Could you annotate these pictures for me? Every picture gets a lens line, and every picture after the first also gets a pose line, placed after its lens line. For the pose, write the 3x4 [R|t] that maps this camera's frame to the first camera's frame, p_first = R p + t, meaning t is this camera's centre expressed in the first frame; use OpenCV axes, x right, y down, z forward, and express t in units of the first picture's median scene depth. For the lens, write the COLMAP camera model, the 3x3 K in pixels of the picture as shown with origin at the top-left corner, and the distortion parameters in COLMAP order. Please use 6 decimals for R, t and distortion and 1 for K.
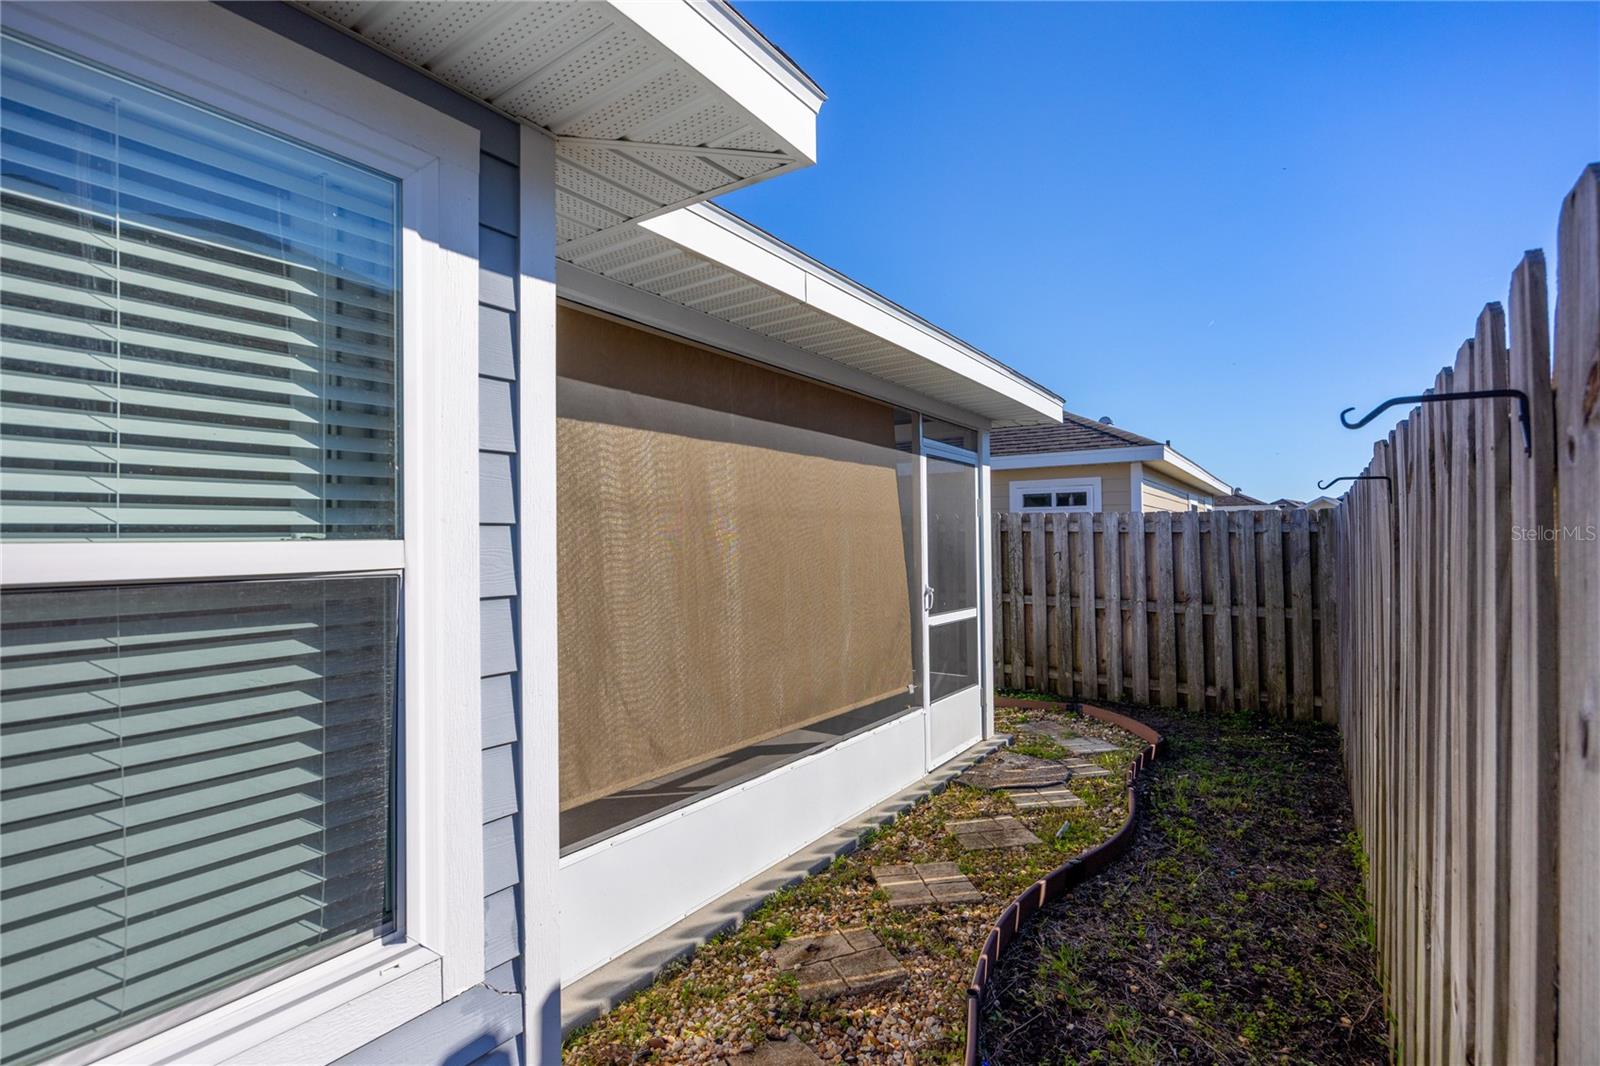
lens RADIAL K [[799.8, 0, 797.0], [0, 799.8, 536.2], [0, 0, 1]] dist [-0.003659, -0.000279]
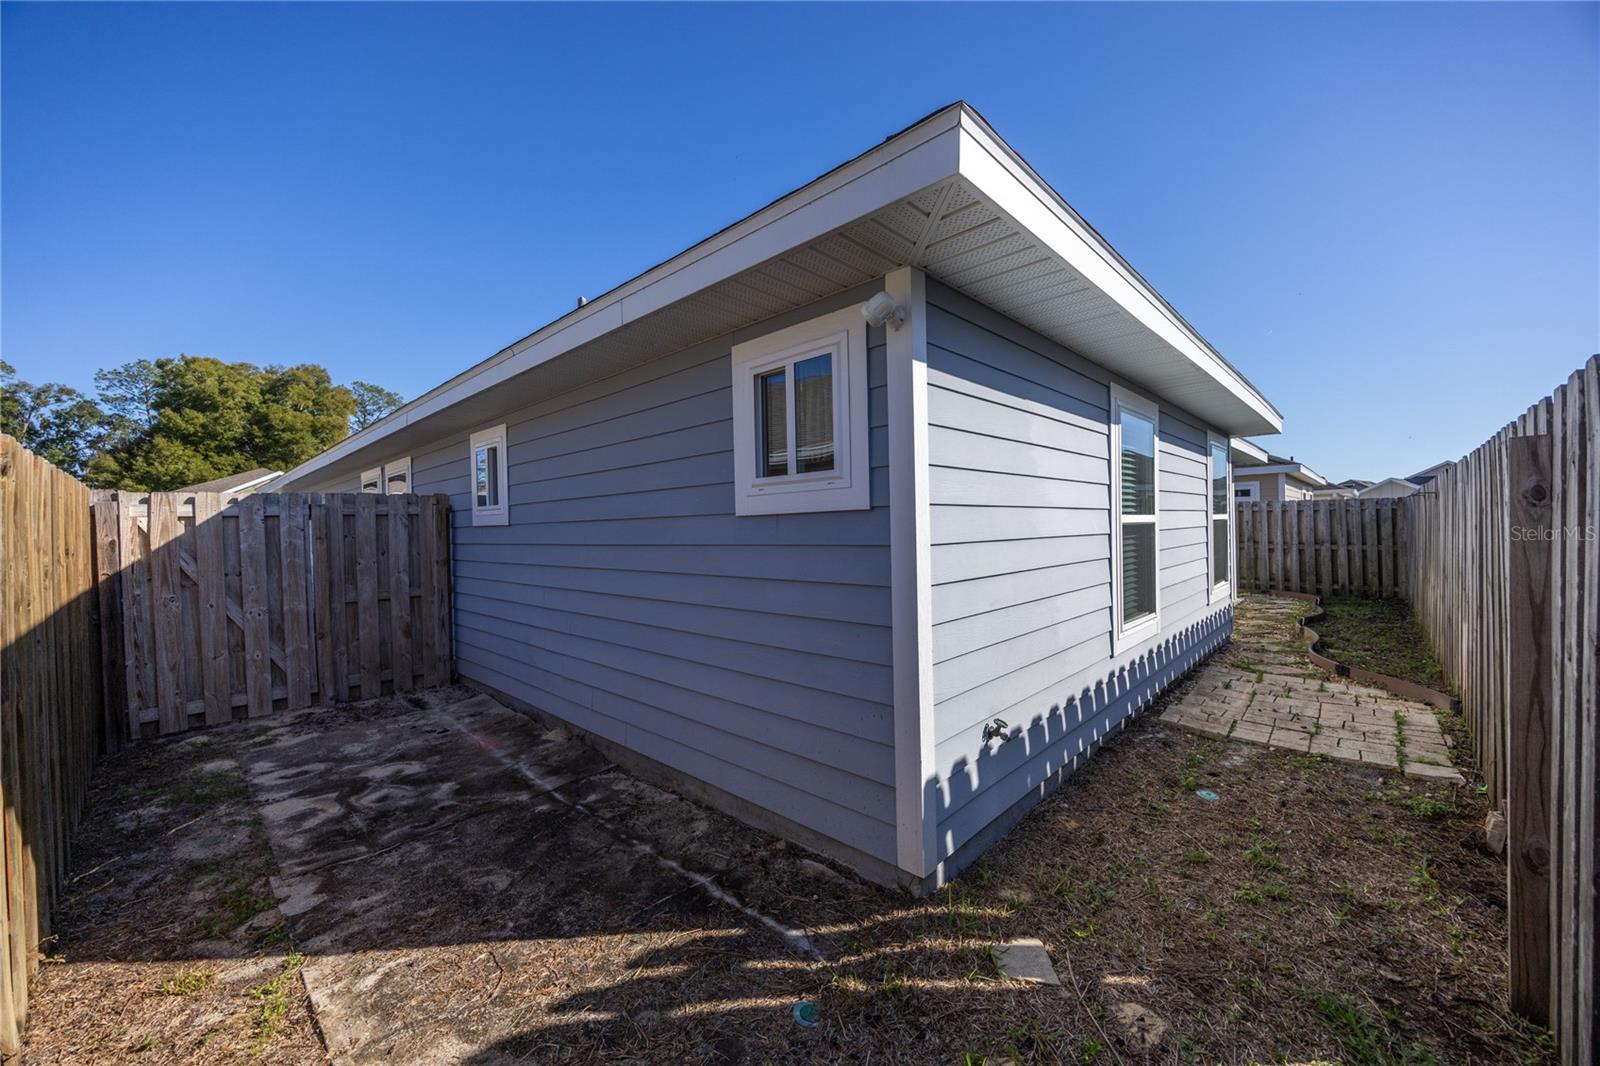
lens RADIAL K [[625.9, 0, 798.4], [0, 625.9, 541.7], [0, 0, 1]] dist [0.000668, 0.000379]
pose [[0.992068, -0.011635, -0.125160, -0.651095], [0.015699, 0.999379, 0.031534, 0.005669], [0.124715, -0.033249, 0.991635, -0.769166]]
